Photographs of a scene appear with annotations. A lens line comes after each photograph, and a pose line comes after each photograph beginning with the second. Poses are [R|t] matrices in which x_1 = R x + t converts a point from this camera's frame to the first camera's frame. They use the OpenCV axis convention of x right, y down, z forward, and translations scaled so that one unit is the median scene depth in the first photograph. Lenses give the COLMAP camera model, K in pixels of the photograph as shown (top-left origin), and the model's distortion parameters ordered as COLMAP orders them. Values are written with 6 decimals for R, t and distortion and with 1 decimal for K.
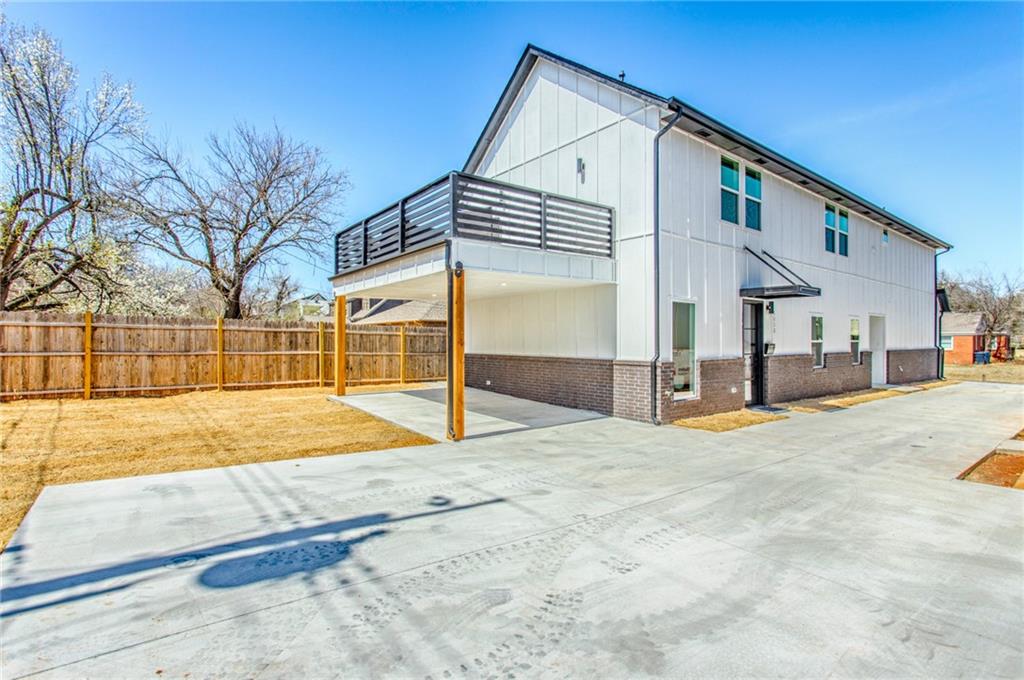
lens RADIAL K [[483.3, 0, 508.8], [0, 483.3, 341.7], [0, 0, 1]] dist [-0.000025, -0.000495]
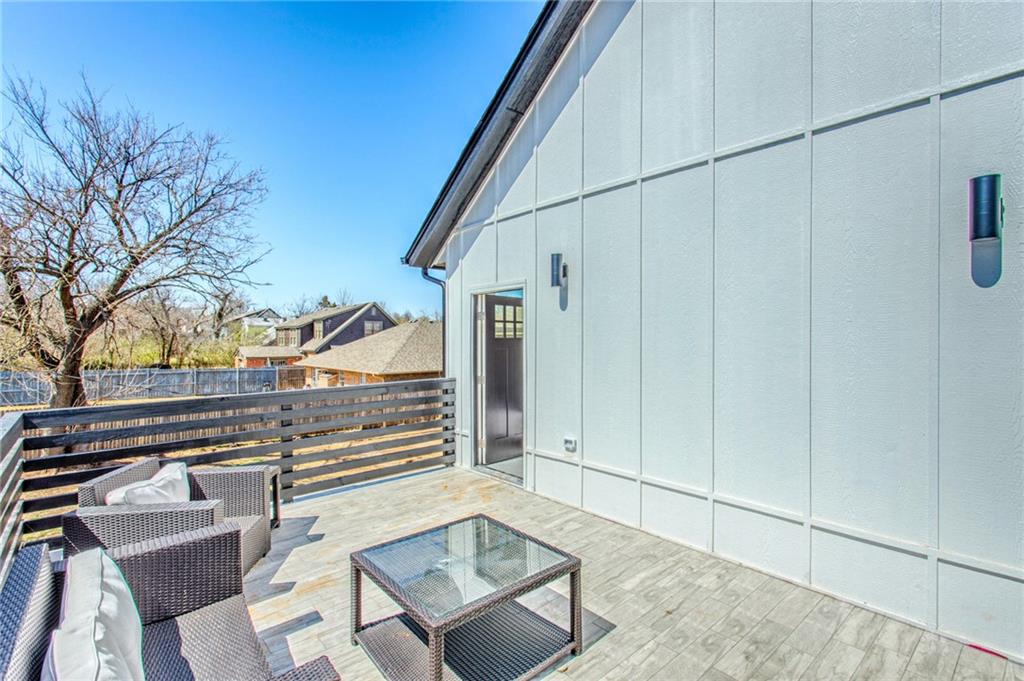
lens RADIAL K [[483.3, 0, 516.2], [0, 483.3, 337.6], [0, 0, 1]] dist [-0.000025, -0.000495]
pose [[0.997691, -0.006809, 0.067580, -0.034945], [0.007017, 0.999971, -0.002846, -0.126818], [-0.067559, 0.003313, 0.997710, 0.329937]]
